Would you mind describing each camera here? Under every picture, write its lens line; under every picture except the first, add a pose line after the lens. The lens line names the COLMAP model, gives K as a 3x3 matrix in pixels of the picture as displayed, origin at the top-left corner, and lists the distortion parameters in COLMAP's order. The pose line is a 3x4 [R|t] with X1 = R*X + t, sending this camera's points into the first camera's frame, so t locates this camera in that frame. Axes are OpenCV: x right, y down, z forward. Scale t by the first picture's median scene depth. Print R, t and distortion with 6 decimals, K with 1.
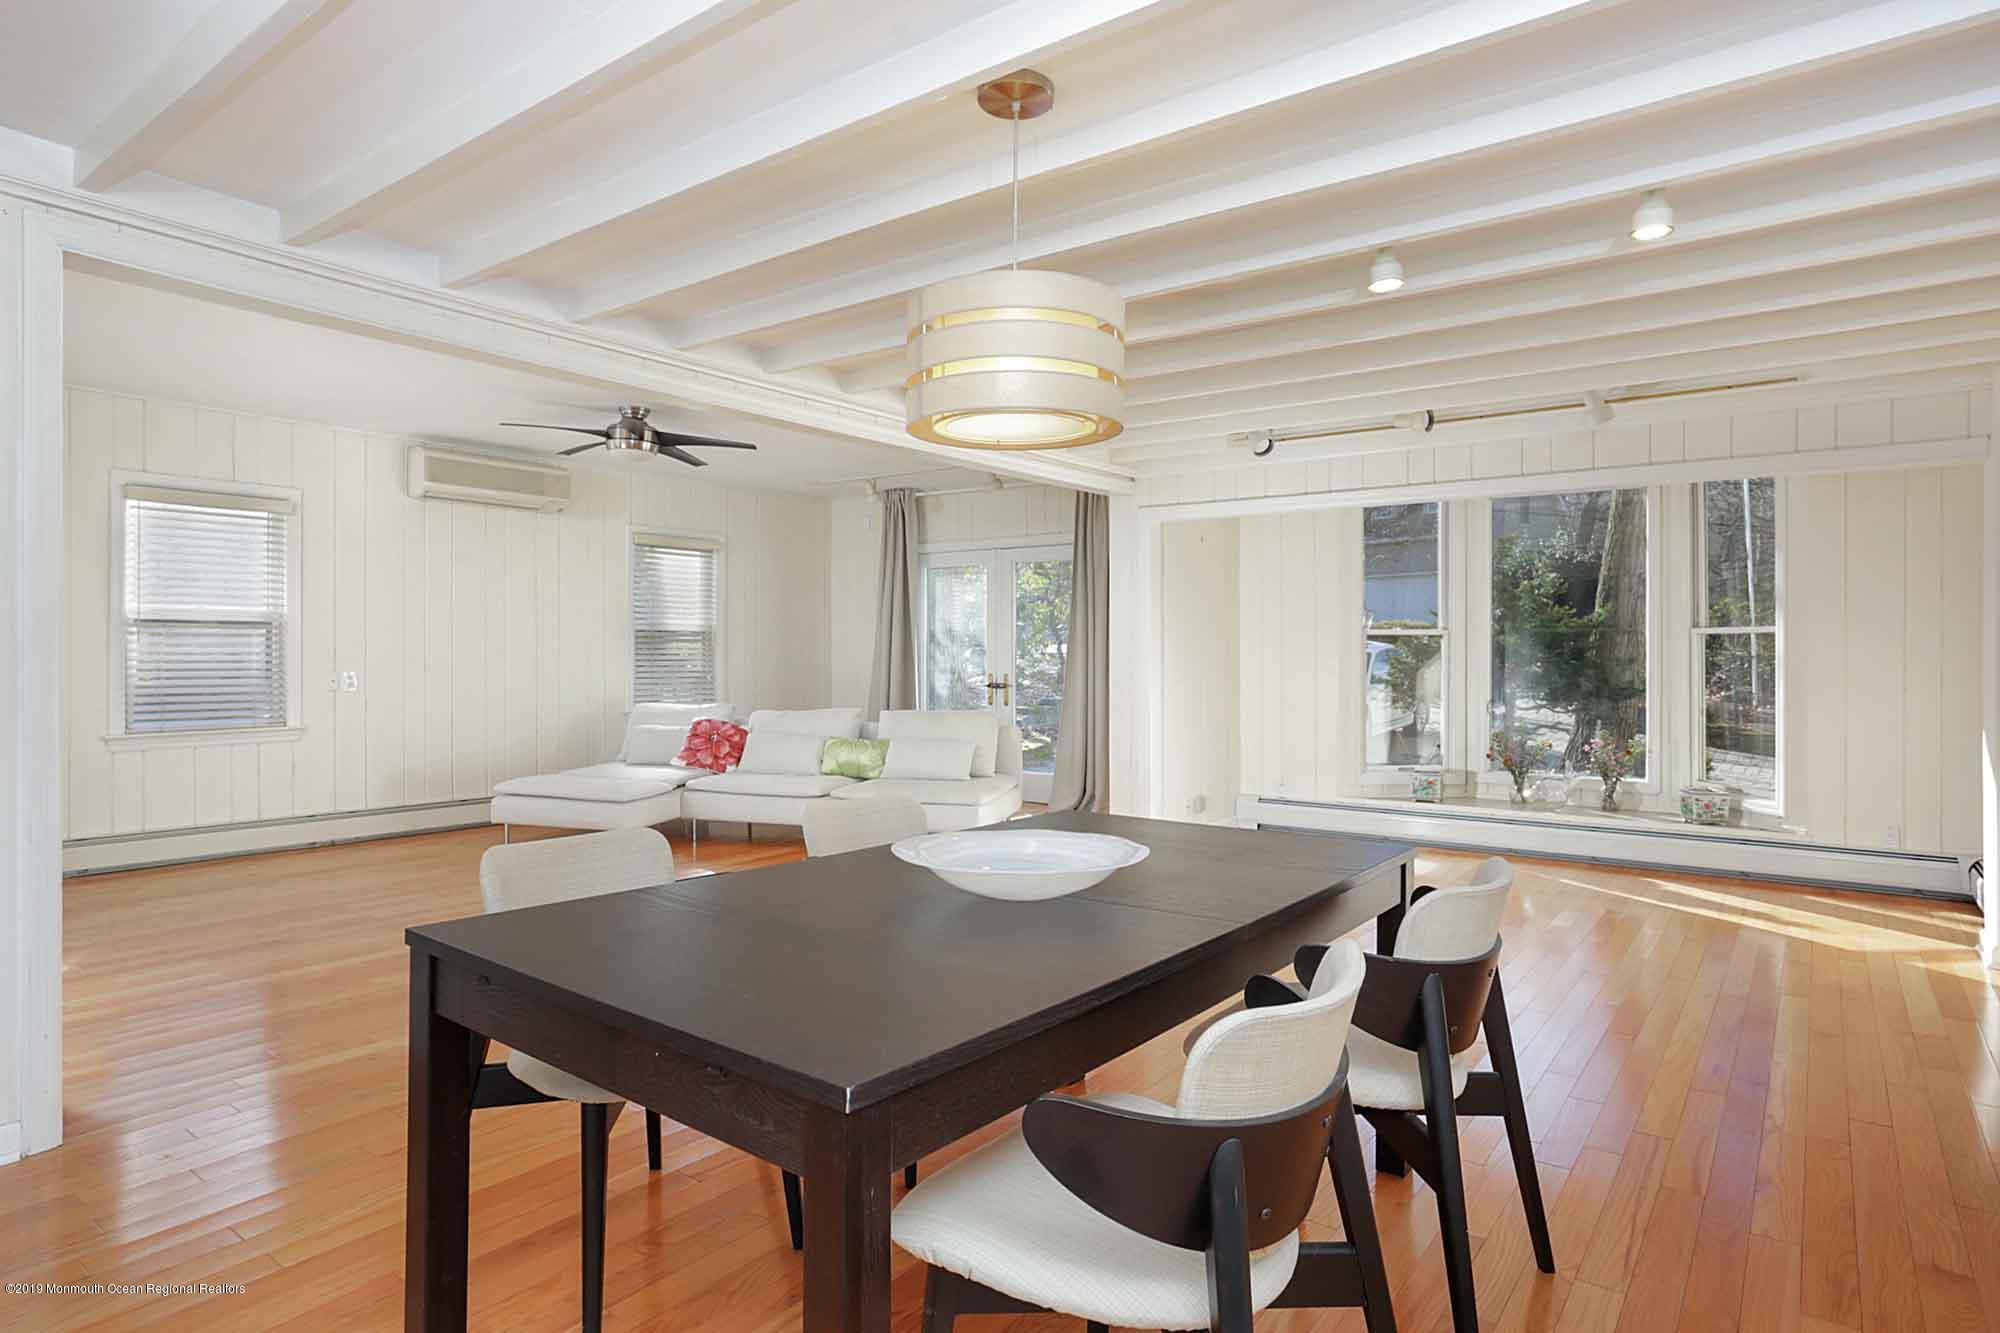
lens RADIAL K [[1101.4, 0, 994.1], [0, 1101.4, 660.4], [0, 0, 1]] dist [0.029364, 0.000030]
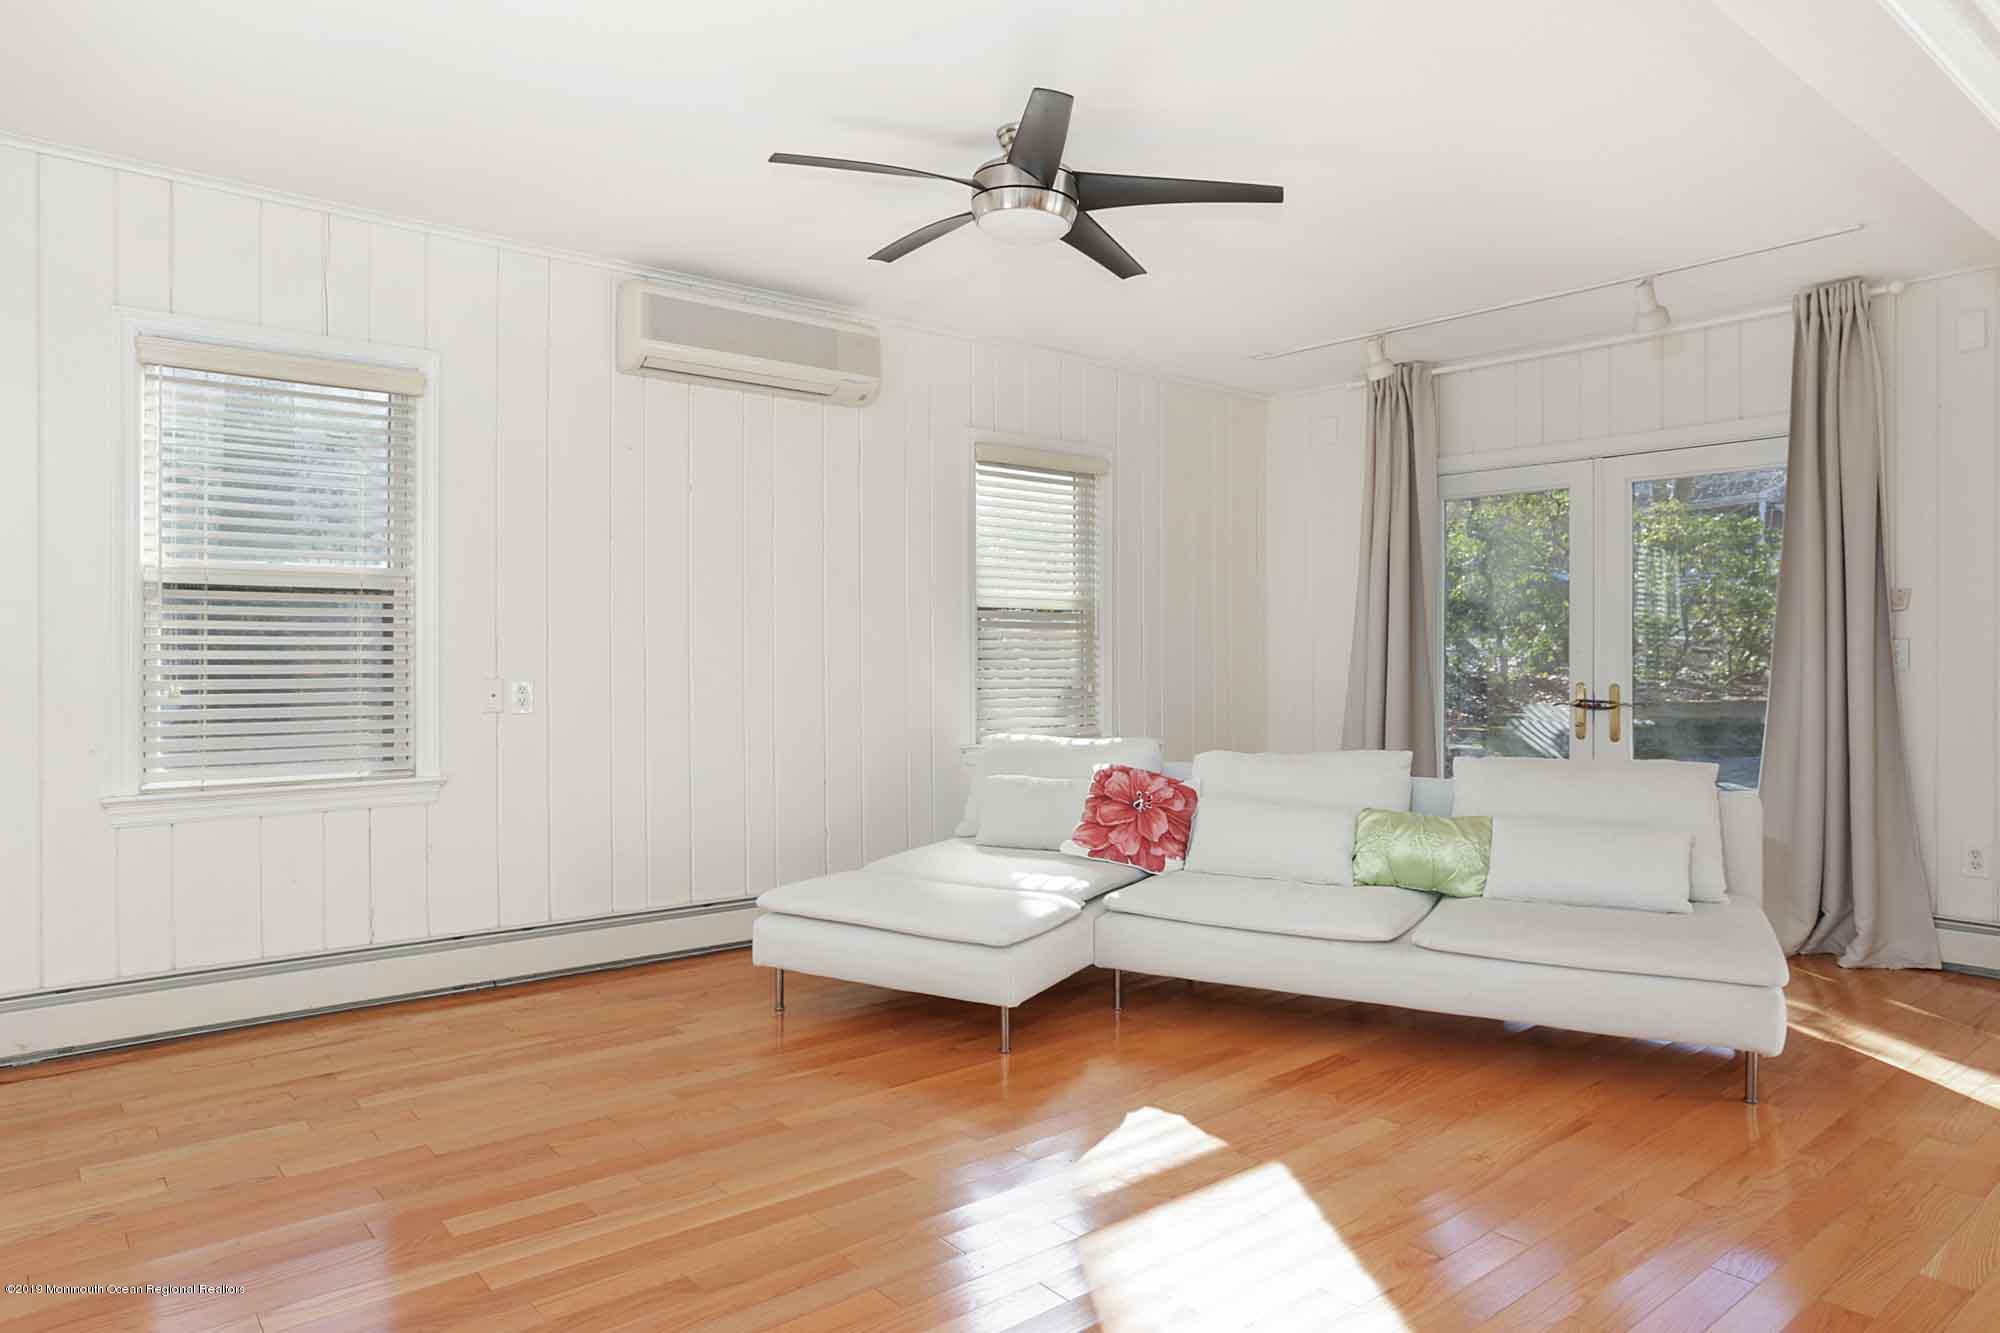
lens RADIAL K [[1268.6, 0, 1000.0], [0, 1268.6, 666.5], [0, 0, 1]] dist [0.000547, 0.000008]
pose [[0.973463, -0.000413, -0.228844, -0.178951], [0.001140, 0.999995, 0.003048, 0.001969], [0.228842, -0.003228, 0.973458, 0.390917]]
